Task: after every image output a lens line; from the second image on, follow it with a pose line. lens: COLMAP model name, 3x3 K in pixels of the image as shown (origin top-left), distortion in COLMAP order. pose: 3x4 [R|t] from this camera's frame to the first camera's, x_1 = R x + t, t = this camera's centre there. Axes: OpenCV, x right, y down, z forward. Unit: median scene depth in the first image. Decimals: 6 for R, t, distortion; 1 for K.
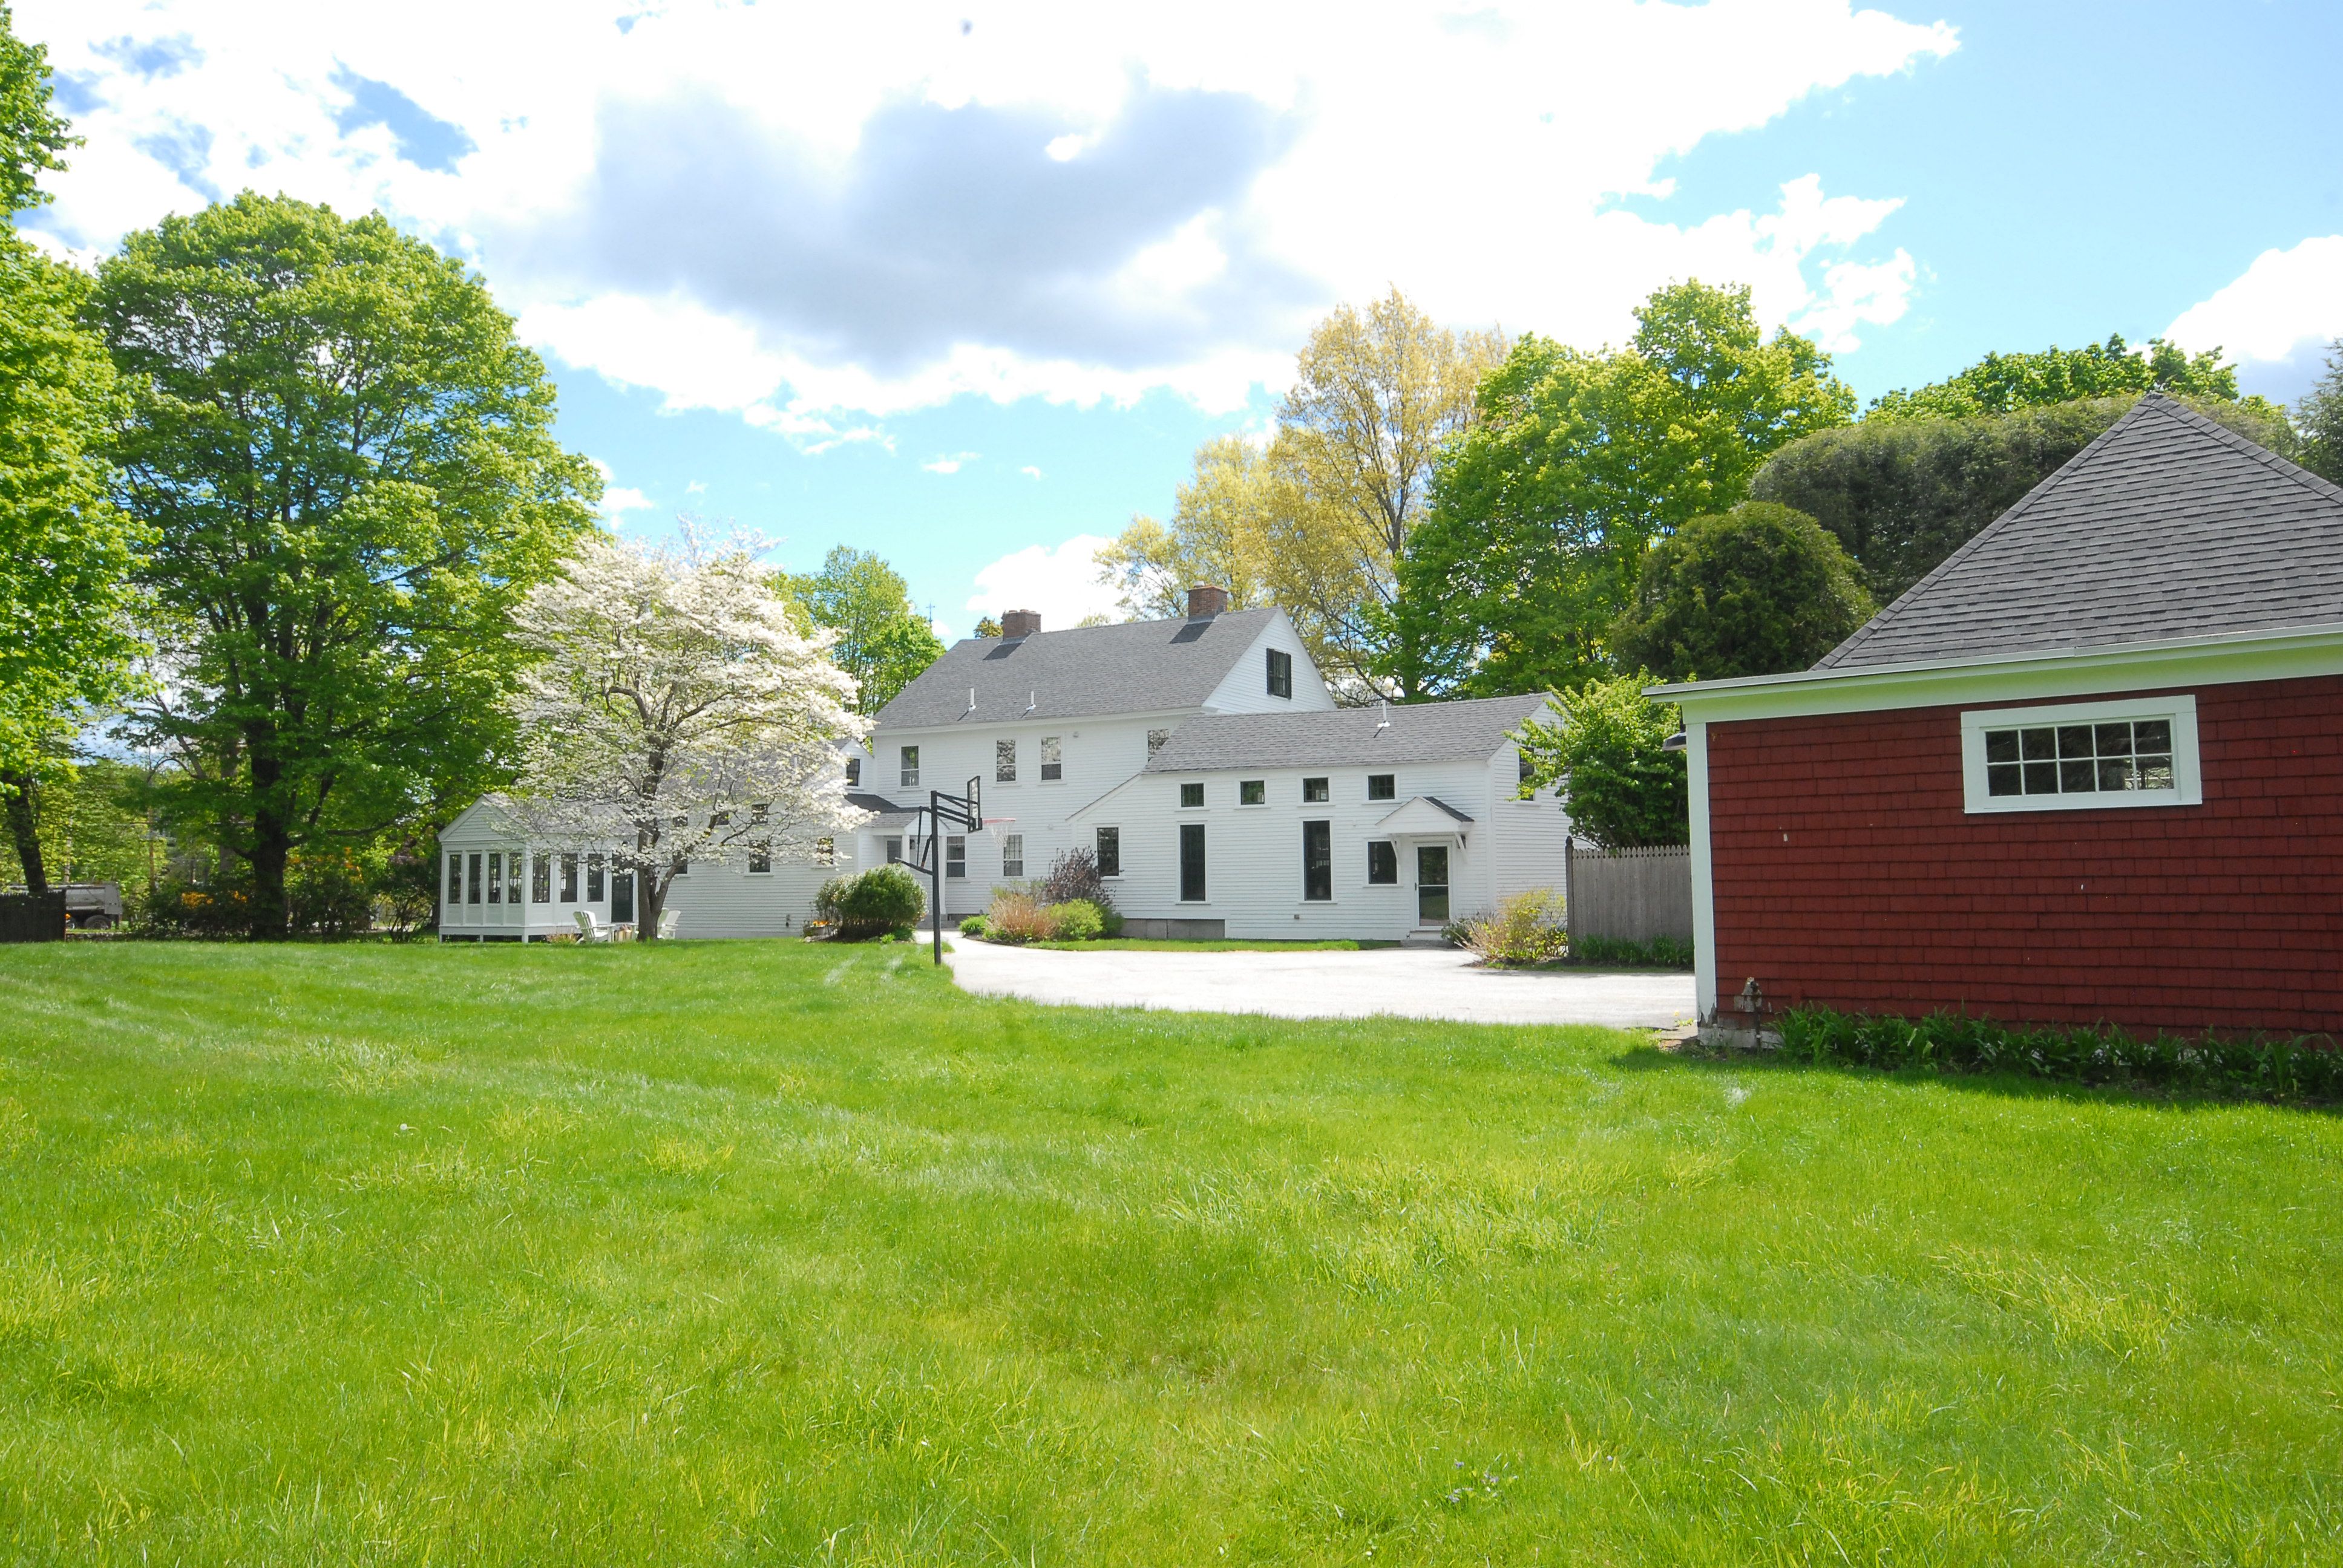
lens RADIAL K [[1618.7, 0, 1171.3], [0, 1618.7, 752.2], [0, 0, 1]] dist [0.001257, 0.154999]
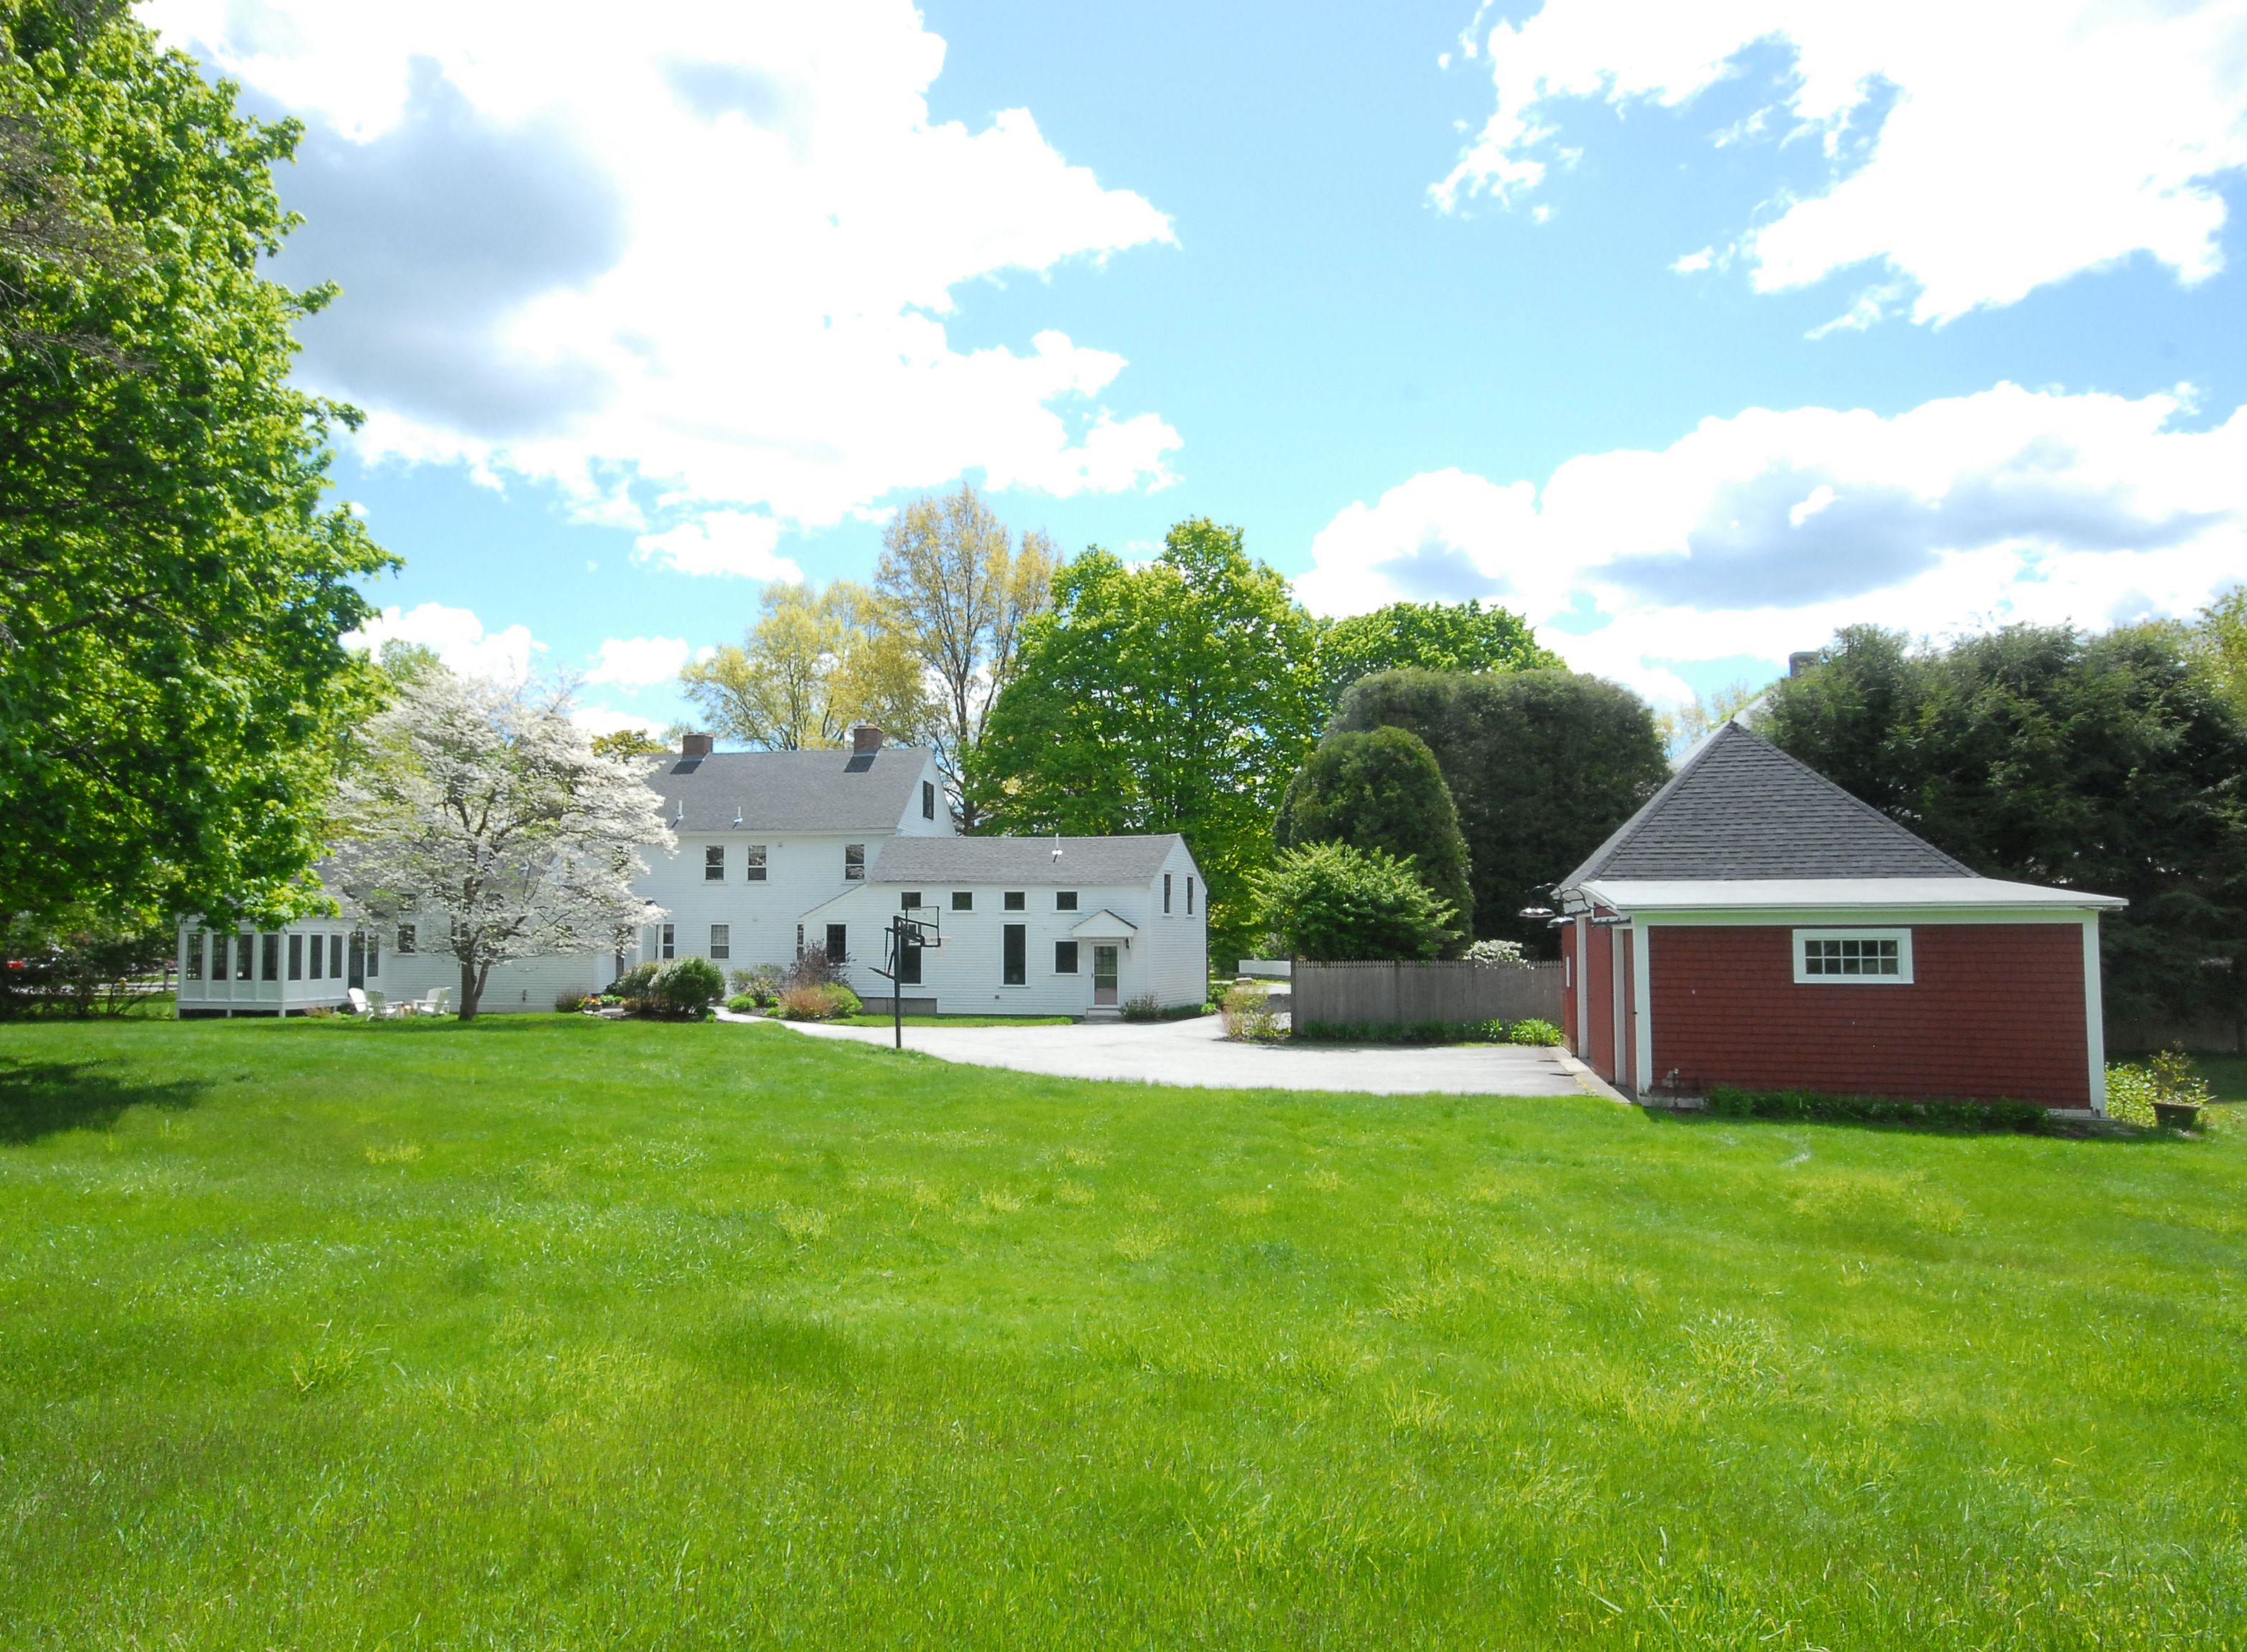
lens RADIAL K [[1331.4, 0, 1112.7], [0, 1331.4, 882.7], [0, 0, 1]] dist [0.062664, -0.030174]
pose [[0.942858, 0.031133, 0.331736, -0.198644], [-0.041332, 0.998864, 0.023731, -0.021081], [-0.330620, -0.036086, 0.943074, -0.054524]]
